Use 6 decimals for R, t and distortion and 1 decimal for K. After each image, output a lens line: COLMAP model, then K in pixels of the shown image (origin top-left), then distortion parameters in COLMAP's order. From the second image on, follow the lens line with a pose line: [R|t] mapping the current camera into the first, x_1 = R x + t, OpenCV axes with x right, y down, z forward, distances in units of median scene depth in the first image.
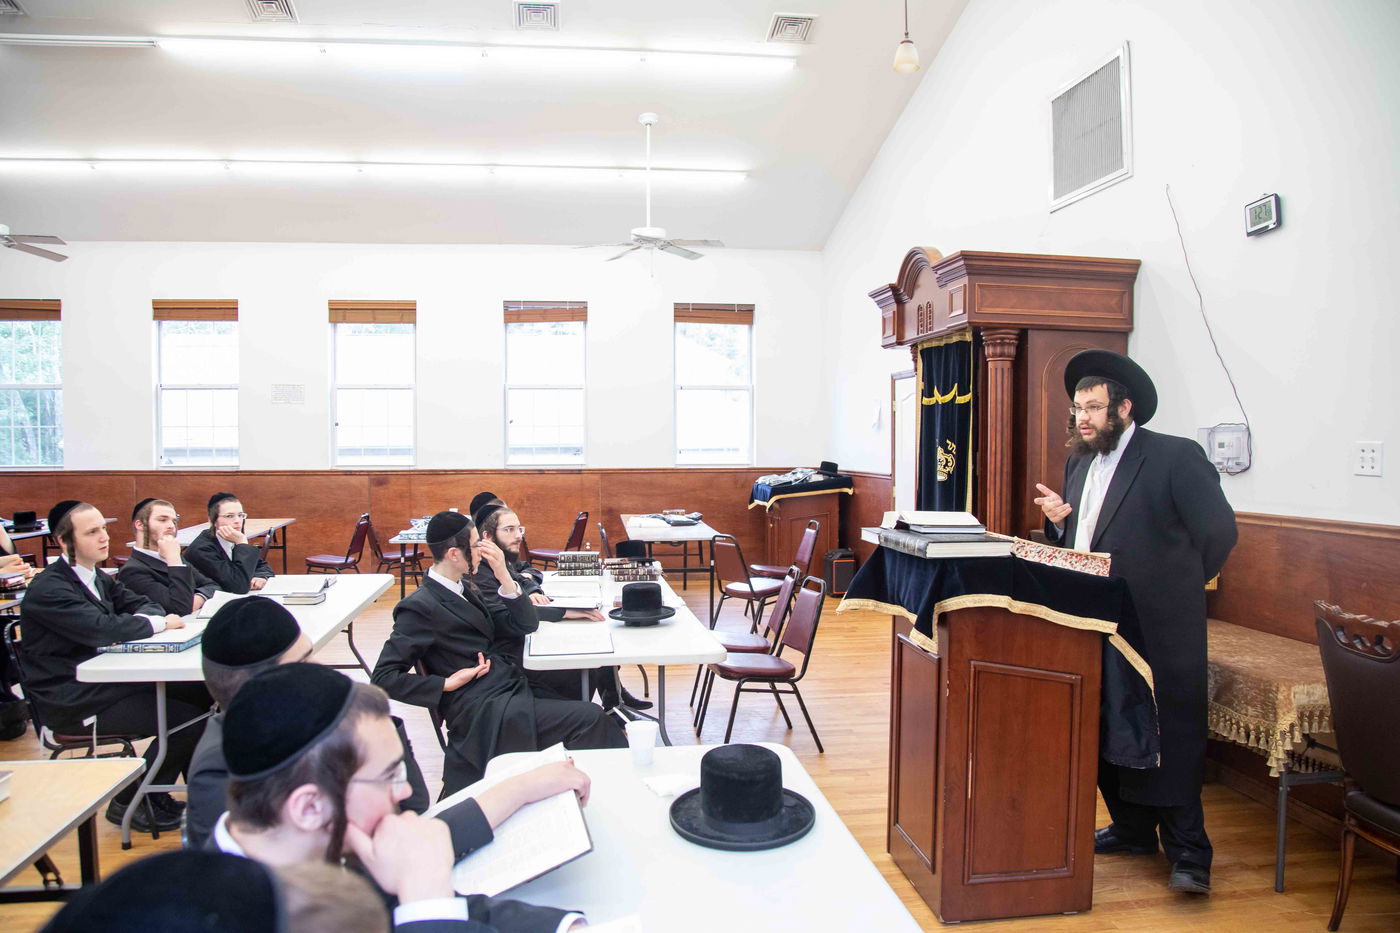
lens RADIAL K [[995.6, 0, 705.5], [0, 995.6, 480.9], [0, 0, 1]] dist [-0.126249, 0.066871]
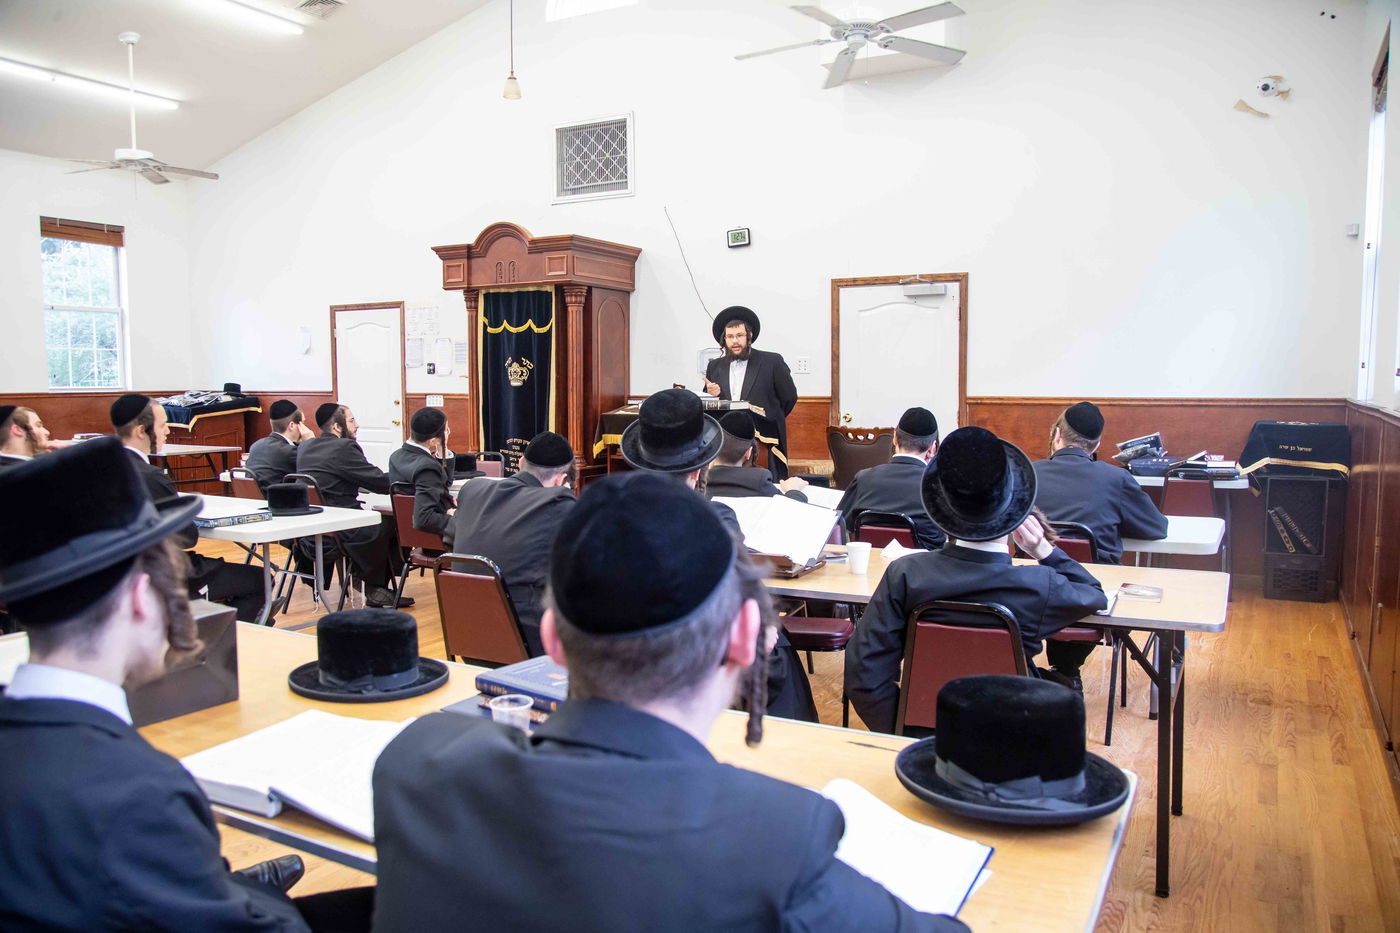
lens RADIAL K [[1053.6, 0, 714.1], [0, 1053.6, 466.7], [0, 0, 1]] dist [-0.069158, 0.023236]
pose [[0.604568, -0.074645, 0.793048, -0.858030], [0.035610, 0.997137, 0.066708, 0.026907], [-0.795757, -0.012089, 0.605495, -0.178299]]
